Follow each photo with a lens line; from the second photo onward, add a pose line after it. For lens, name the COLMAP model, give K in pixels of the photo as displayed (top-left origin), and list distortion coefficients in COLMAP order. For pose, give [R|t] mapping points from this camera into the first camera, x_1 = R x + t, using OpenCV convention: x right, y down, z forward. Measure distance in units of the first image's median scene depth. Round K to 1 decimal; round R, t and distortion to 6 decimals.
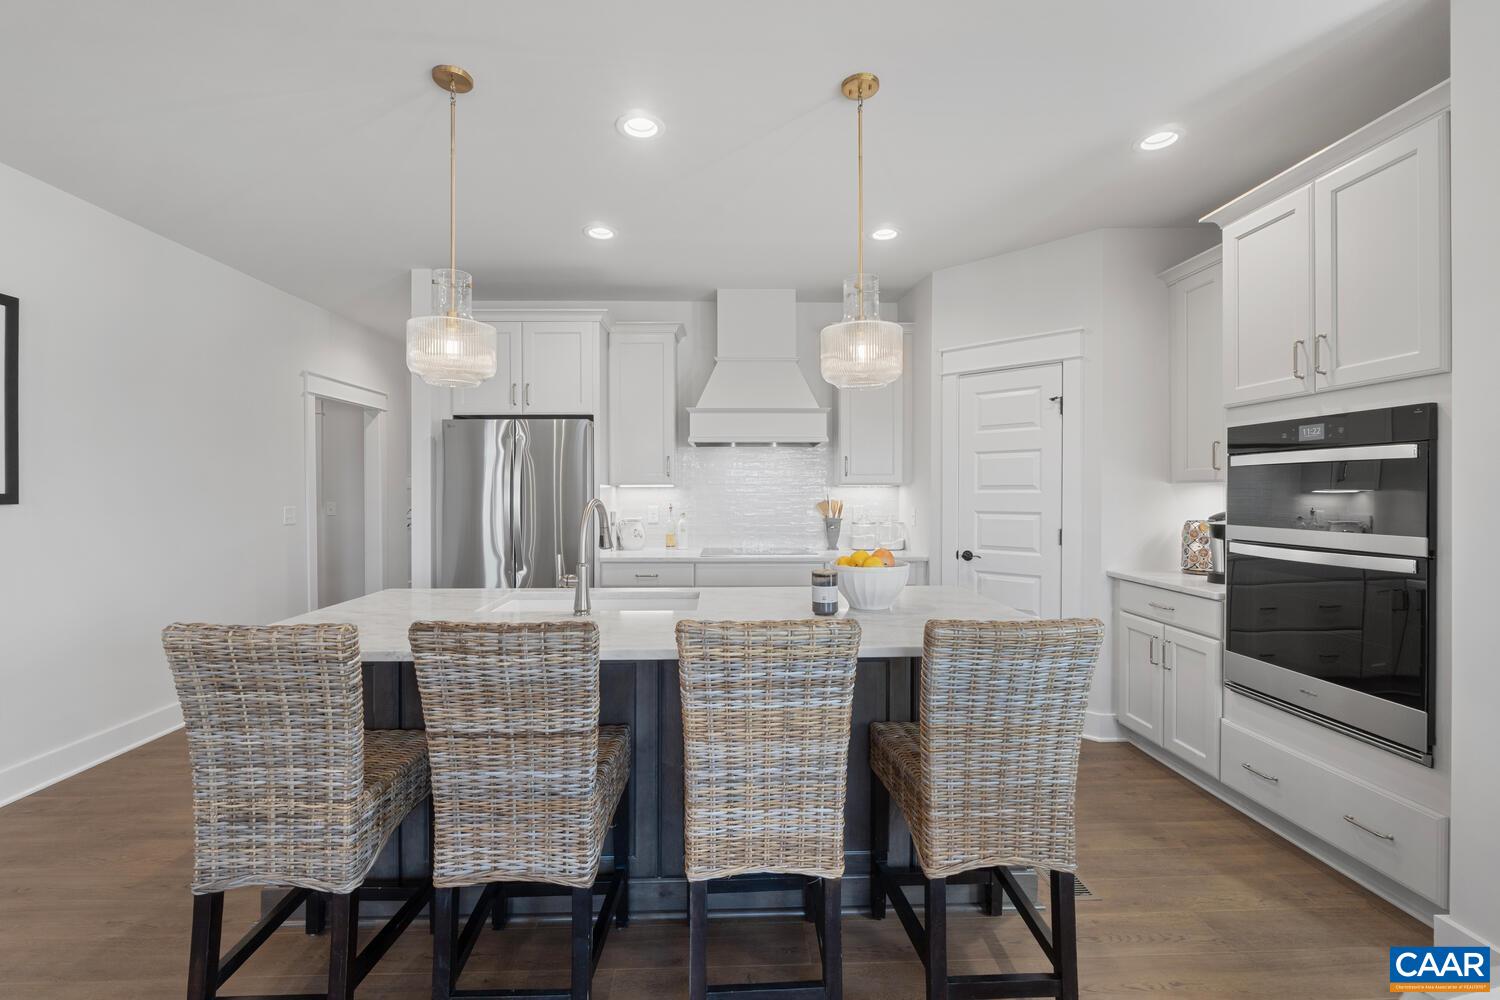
lens RADIAL K [[666.2, 0, 757.0], [0, 666.2, 492.7], [0, 0, 1]] dist [-0.011846, -0.000144]
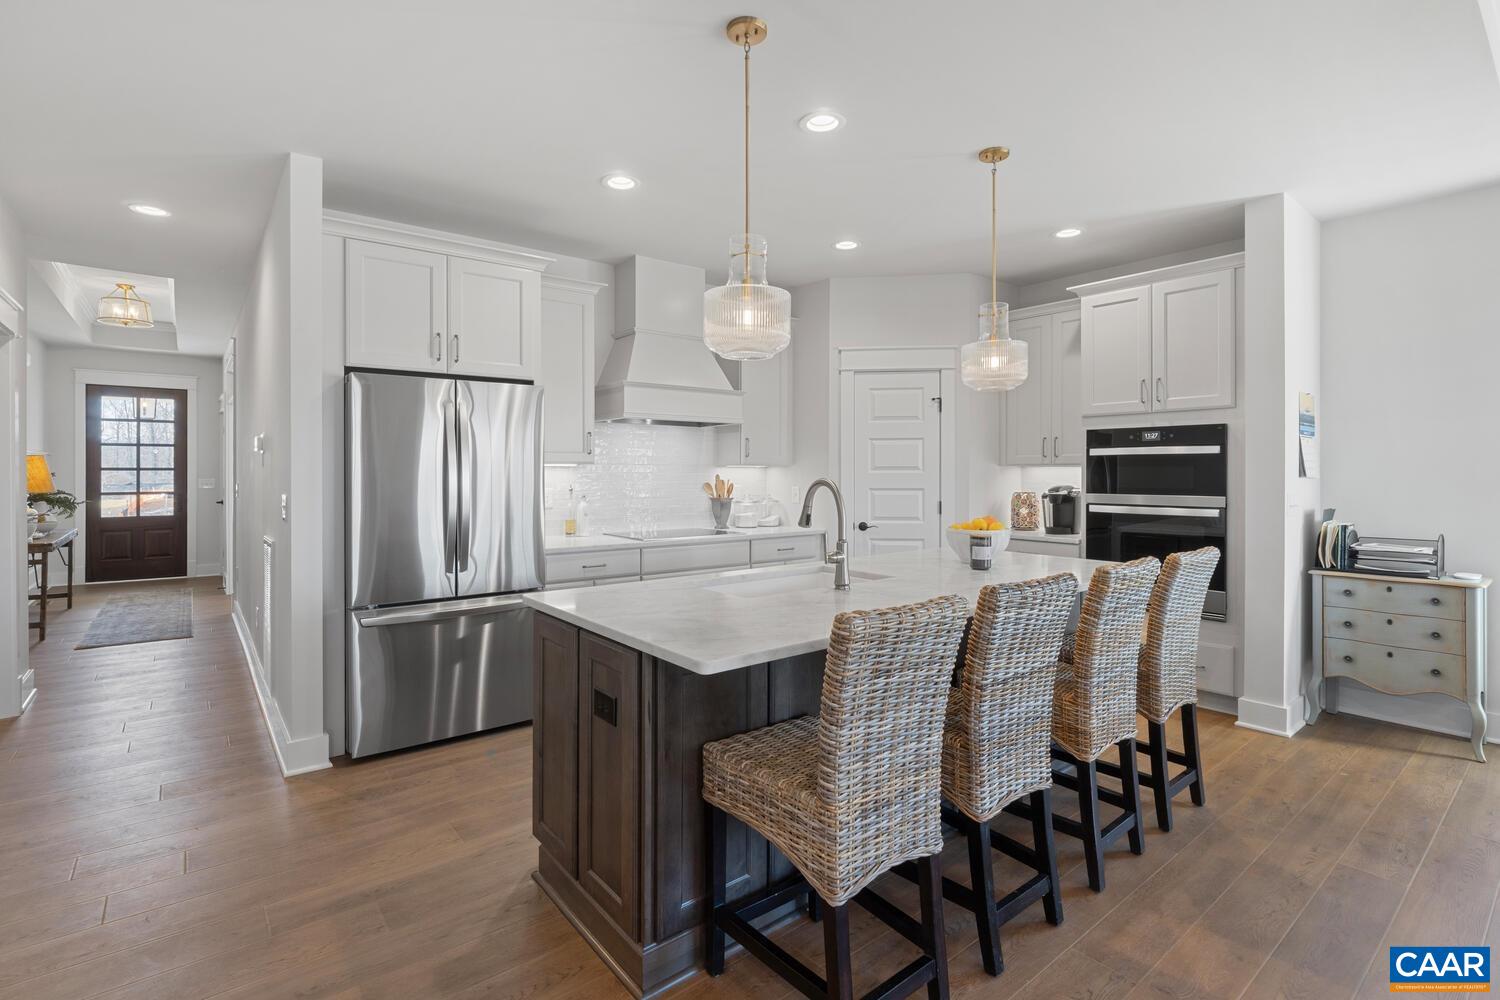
lens RADIAL K [[712.0, 0, 770.7], [0, 712.0, 475.8], [0, 0, 1]] dist [-0.017101, 0.000425]
pose [[0.791804, -0.001689, 0.610774, -0.690691], [0.000366, 0.999997, 0.002291, 0.002616], [-0.610776, -0.001590, 0.791802, 0.123658]]
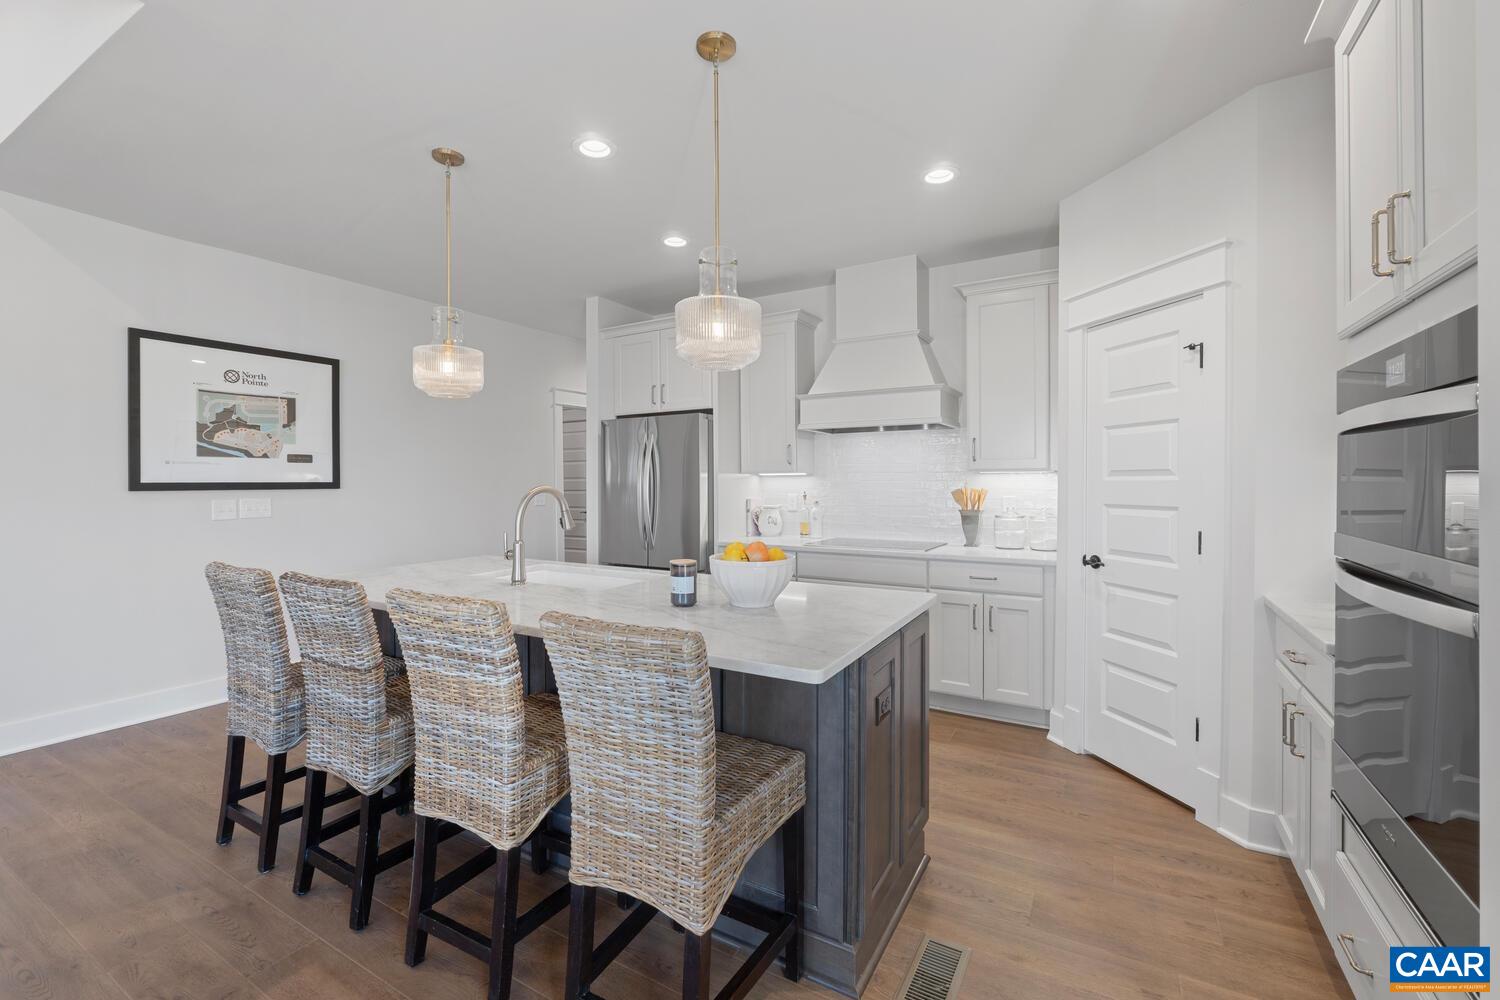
lens RADIAL K [[666.2, 0, 739.5], [0, 666.2, 479.4], [0, 0, 1]] dist [-0.011846, -0.000144]
pose [[0.833412, -0.002881, -0.552644, 0.473546], [0.001372, 0.999994, -0.003144, 0.001345], [0.552650, 0.001861, 0.833411, 0.159002]]
